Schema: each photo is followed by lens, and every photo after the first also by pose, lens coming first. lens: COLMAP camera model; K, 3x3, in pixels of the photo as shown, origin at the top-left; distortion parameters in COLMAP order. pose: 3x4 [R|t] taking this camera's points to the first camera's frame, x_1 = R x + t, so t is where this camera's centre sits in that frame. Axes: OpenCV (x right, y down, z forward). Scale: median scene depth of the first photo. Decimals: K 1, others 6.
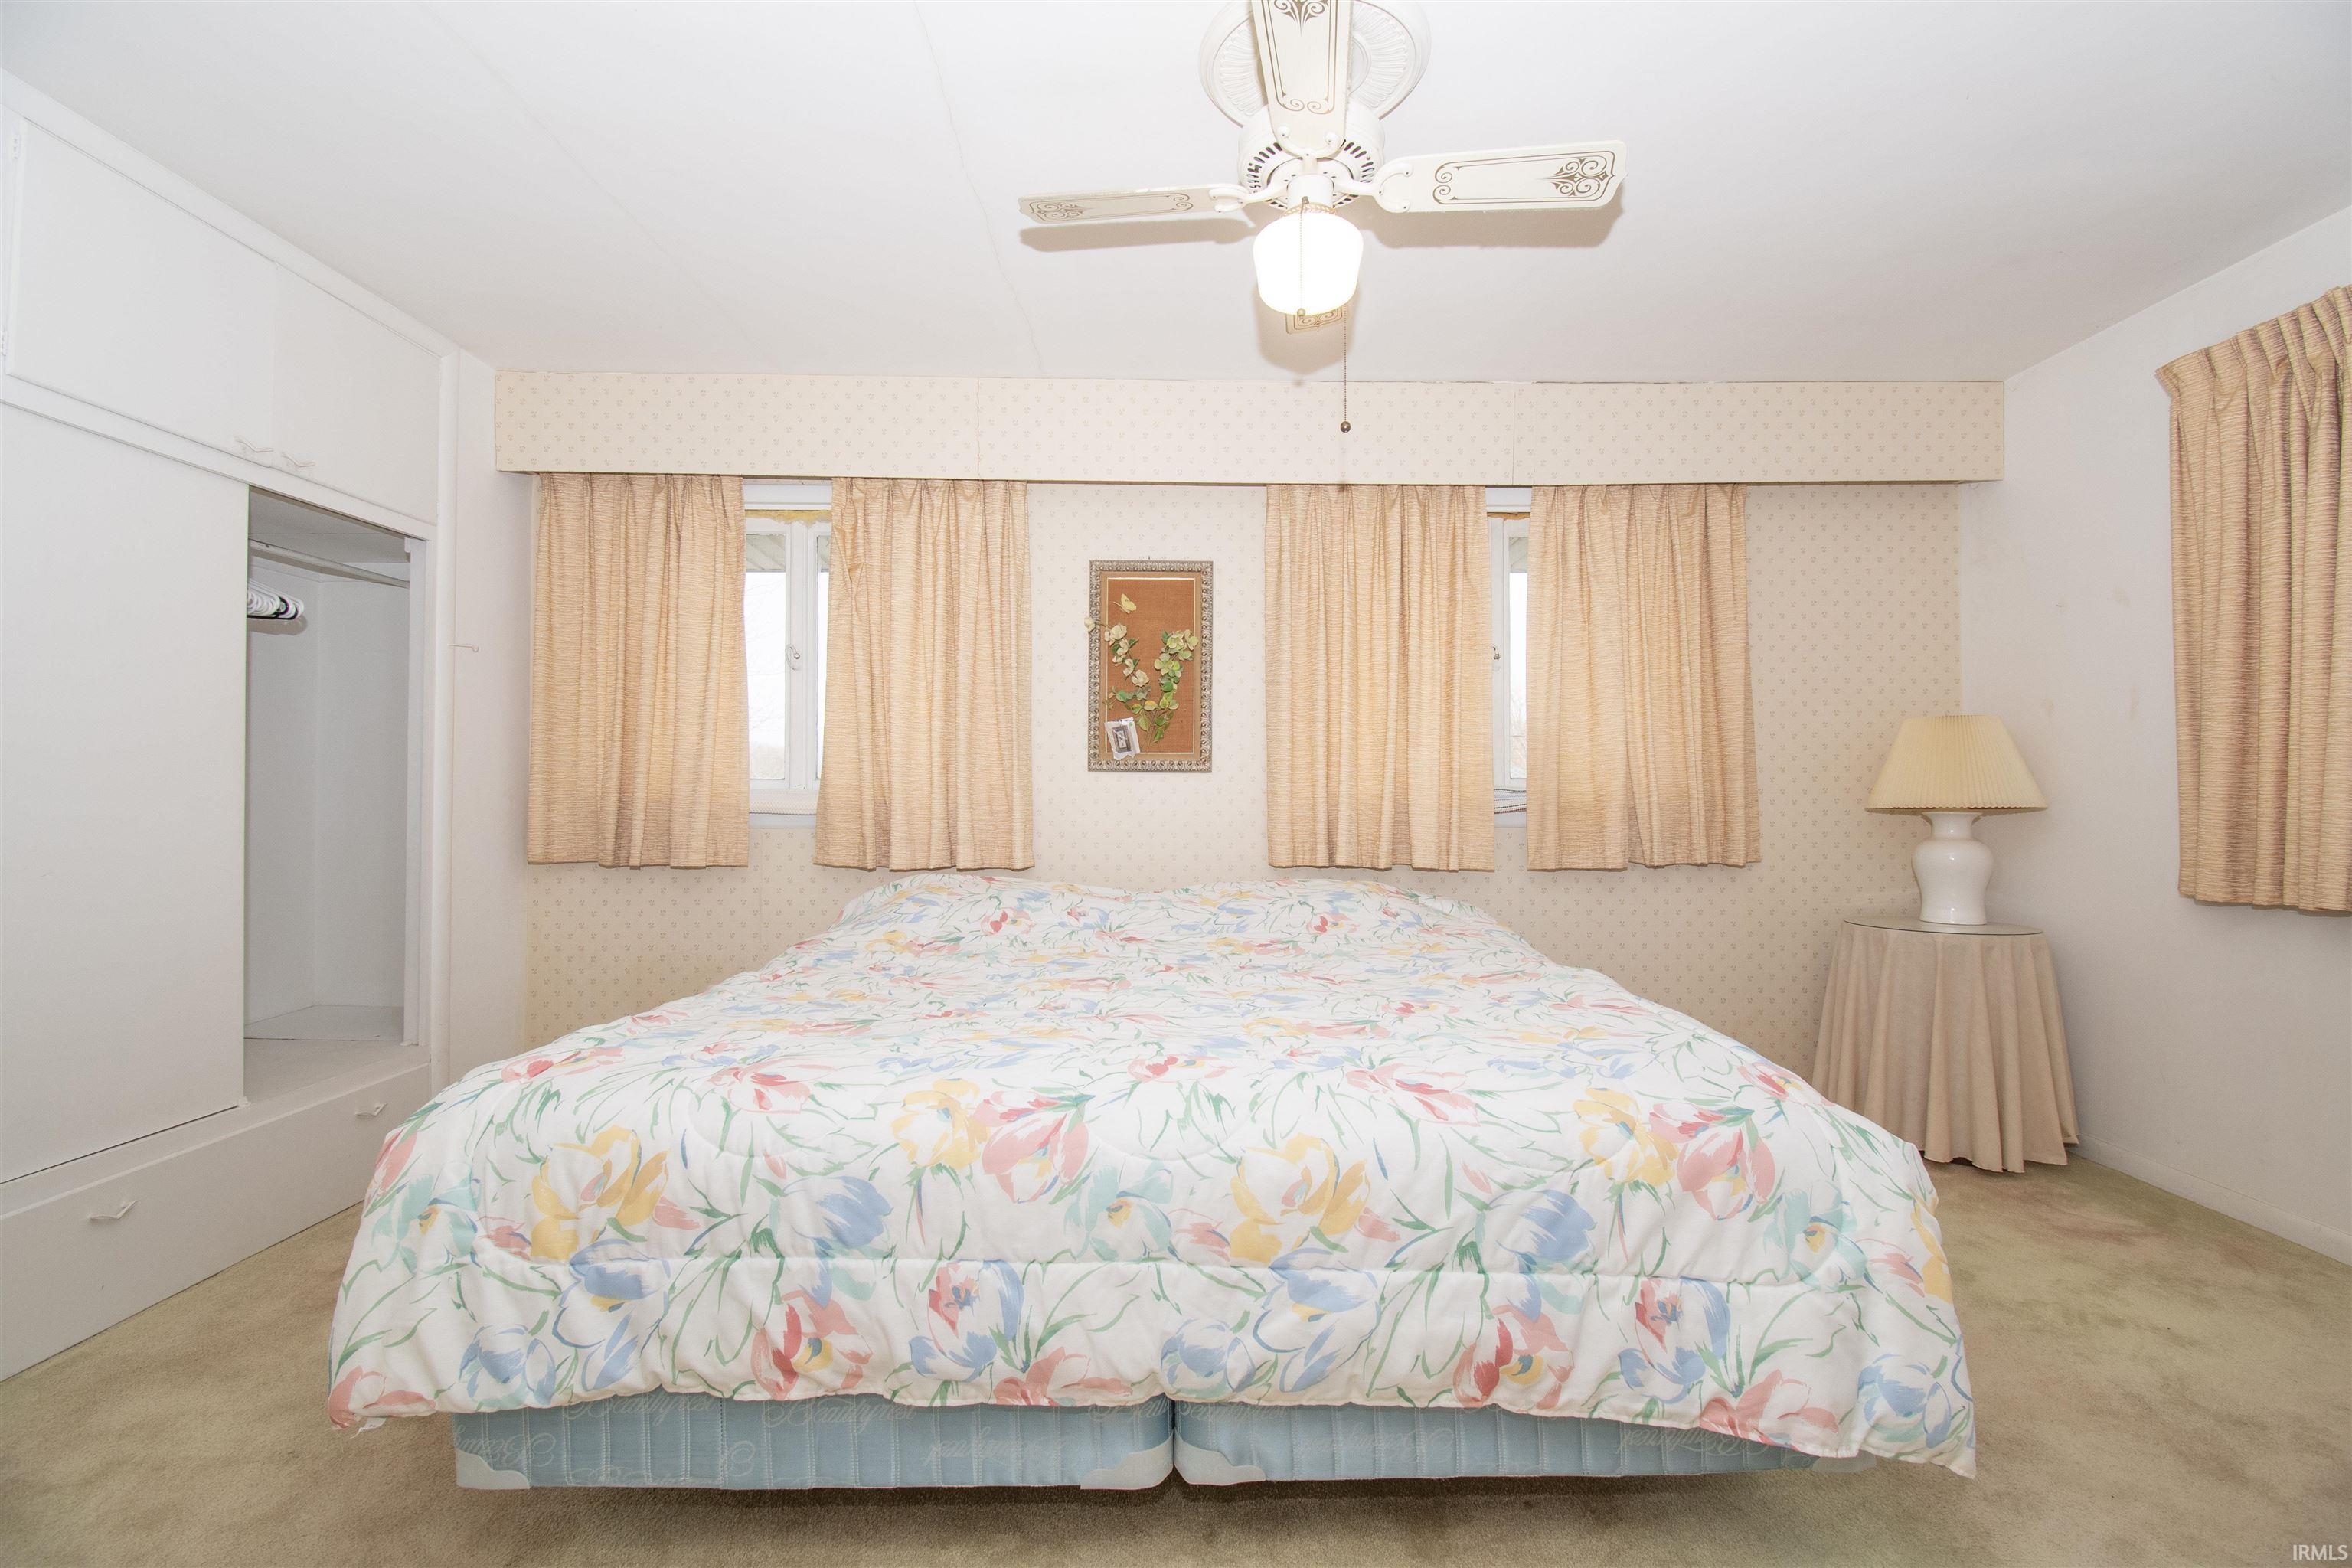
lens RADIAL K [[1039.9, 0, 1166.1], [0, 1039.9, 782.7], [0, 0, 1]] dist [0.018288, -0.024664]
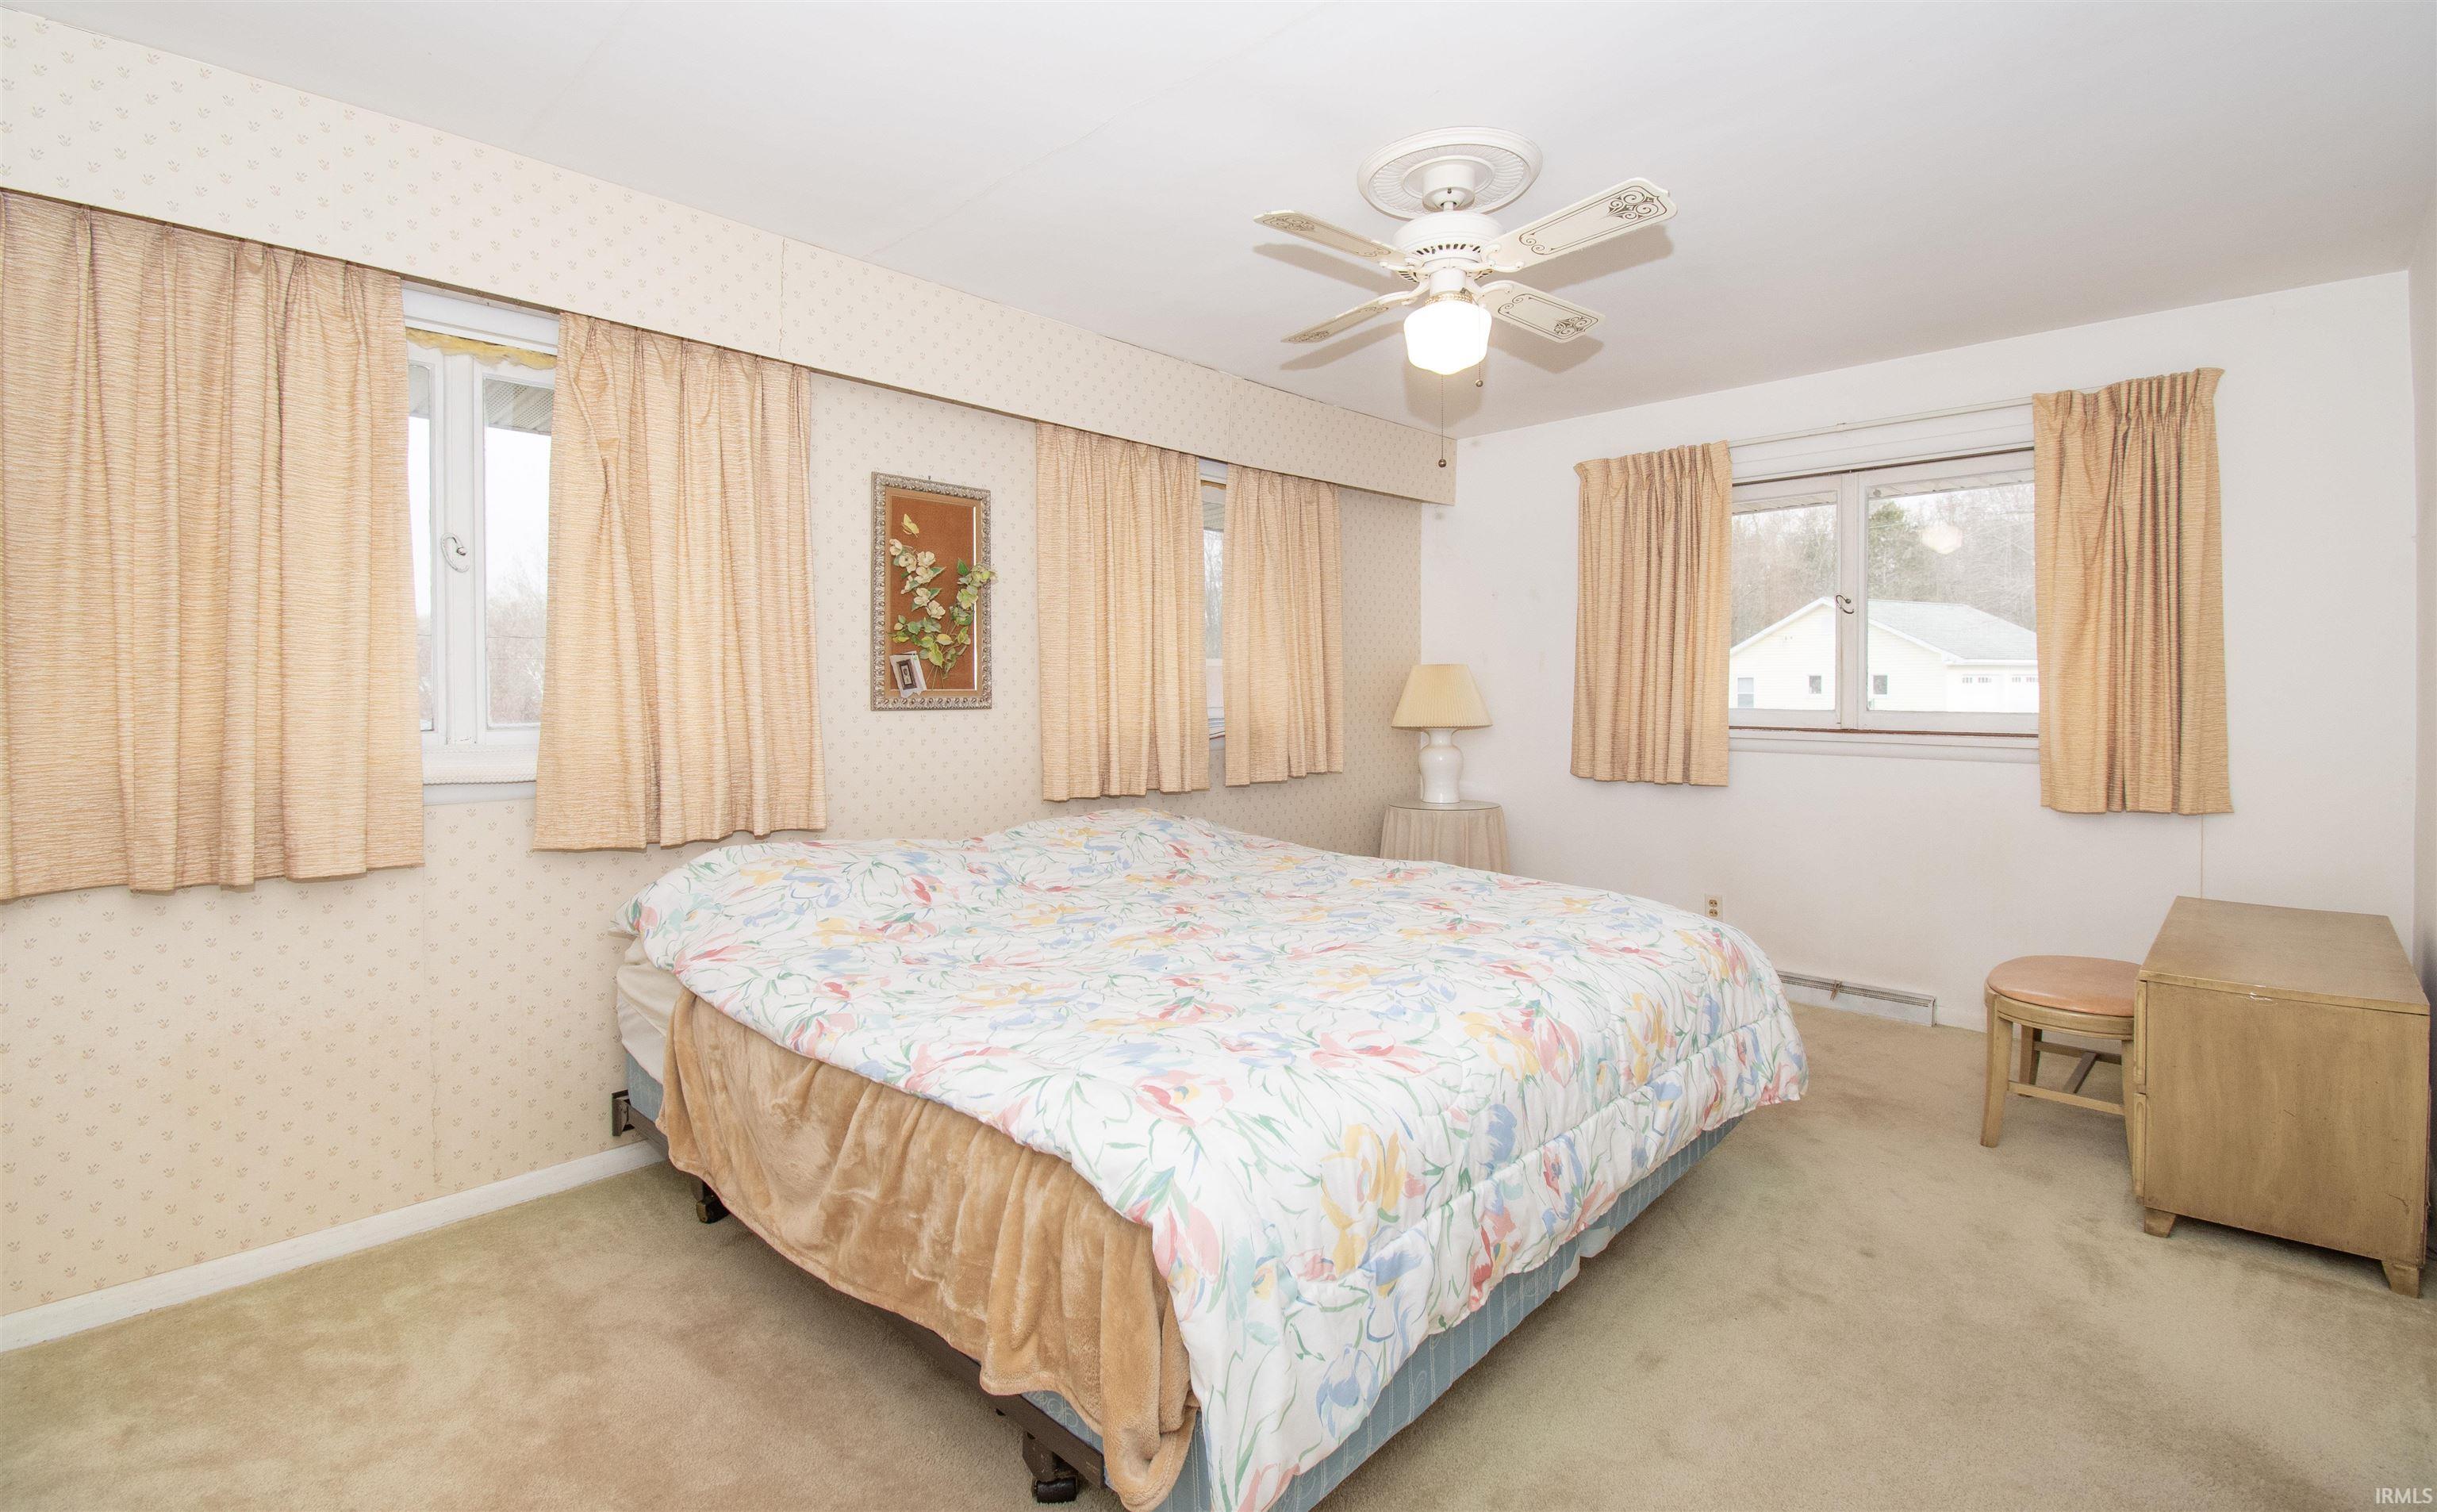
lens RADIAL K [[1086.6, 0, 1225.1], [0, 1086.6, 703.2], [0, 0, 1]] dist [0.017876, -0.025203]
pose [[0.689543, -0.015513, 0.724078, -0.707855], [-0.004368, 0.999663, 0.025578, -0.056001], [-0.724231, -0.020800, 0.689243, 0.187698]]
